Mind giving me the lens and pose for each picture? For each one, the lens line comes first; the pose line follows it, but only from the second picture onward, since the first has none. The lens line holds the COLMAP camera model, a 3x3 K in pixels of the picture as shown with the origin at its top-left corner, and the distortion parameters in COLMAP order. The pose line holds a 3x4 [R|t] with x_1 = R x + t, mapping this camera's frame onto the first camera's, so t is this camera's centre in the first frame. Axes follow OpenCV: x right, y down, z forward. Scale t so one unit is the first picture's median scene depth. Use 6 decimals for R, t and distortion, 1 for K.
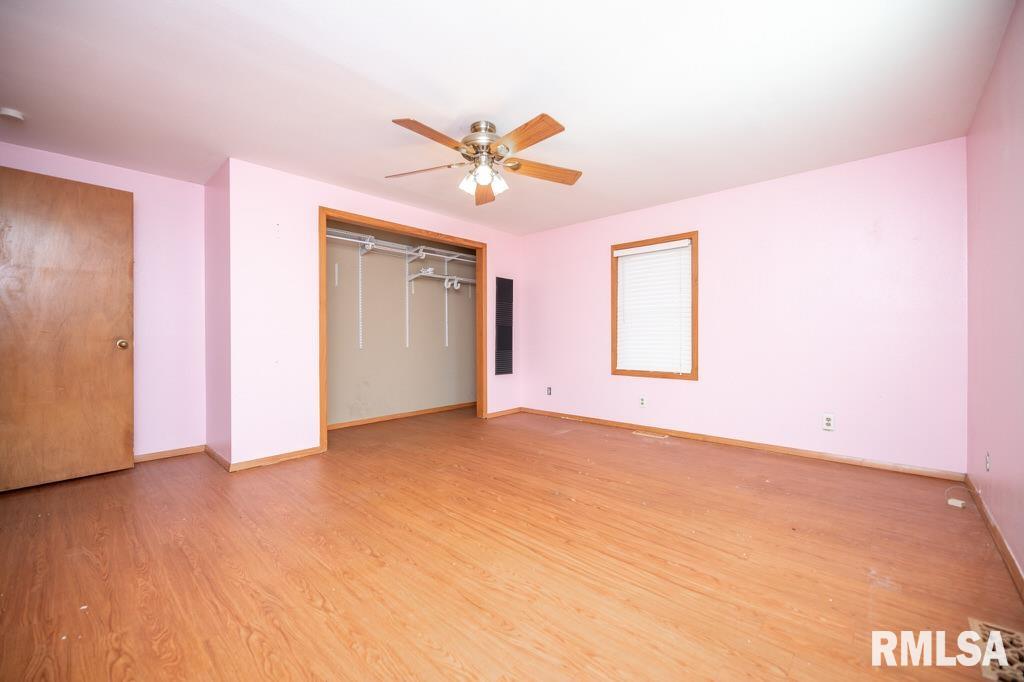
lens RADIAL K [[413.5, 0, 512.4], [0, 413.5, 337.1], [0, 0, 1]] dist [0.000870, -0.000030]
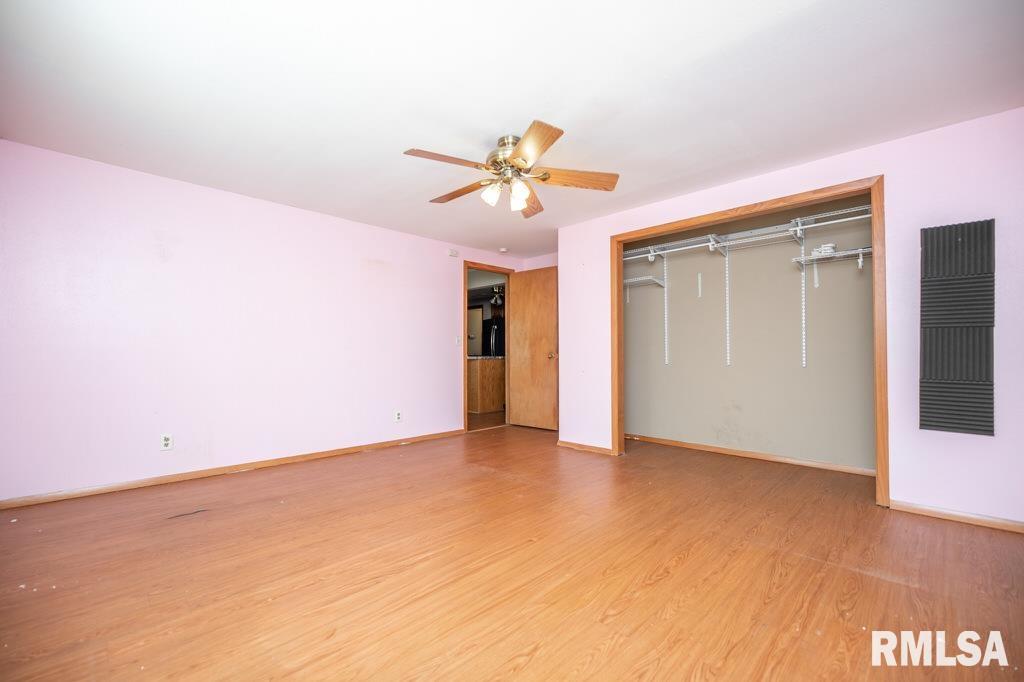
lens RADIAL K [[423.8, 0, 513.4], [0, 423.8, 345.4], [0, 0, 1]] dist [0.000012, 0.000060]
pose [[-0.035737, -0.013670, -0.999268, 0.701095], [0.003184, 0.999900, -0.013792, -0.002831], [0.999356, -0.003675, -0.035690, 0.777095]]
